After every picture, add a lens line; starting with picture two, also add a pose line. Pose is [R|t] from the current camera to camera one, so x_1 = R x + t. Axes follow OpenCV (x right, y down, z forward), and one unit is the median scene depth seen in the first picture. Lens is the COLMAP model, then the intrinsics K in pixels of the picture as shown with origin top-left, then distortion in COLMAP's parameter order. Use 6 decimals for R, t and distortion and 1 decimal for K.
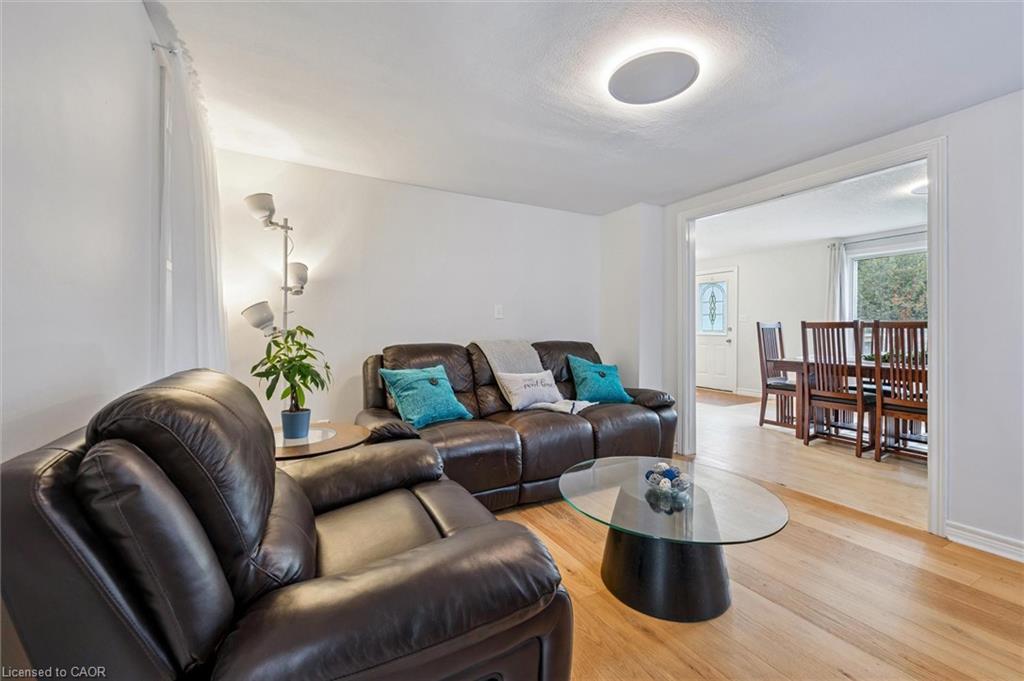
lens RADIAL K [[422.7, 0, 514.8], [0, 422.7, 326.7], [0, 0, 1]] dist [0.001146, 0.000137]
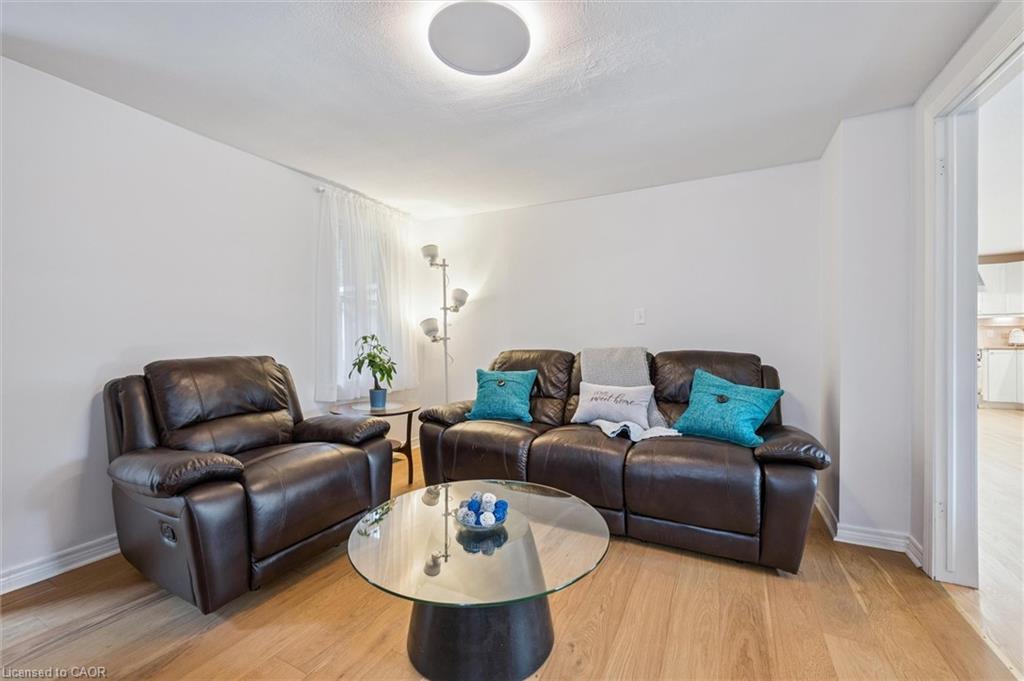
lens RADIAL K [[414.0, 0, 512.0], [0, 414.0, 340.5], [0, 0, 1]] dist [0.000239, -0.000076]
pose [[0.552446, 0.003941, -0.833539, 0.517335], [0.009227, 0.999899, 0.010844, 0.003640], [0.833498, -0.013682, 0.552354, 0.288432]]
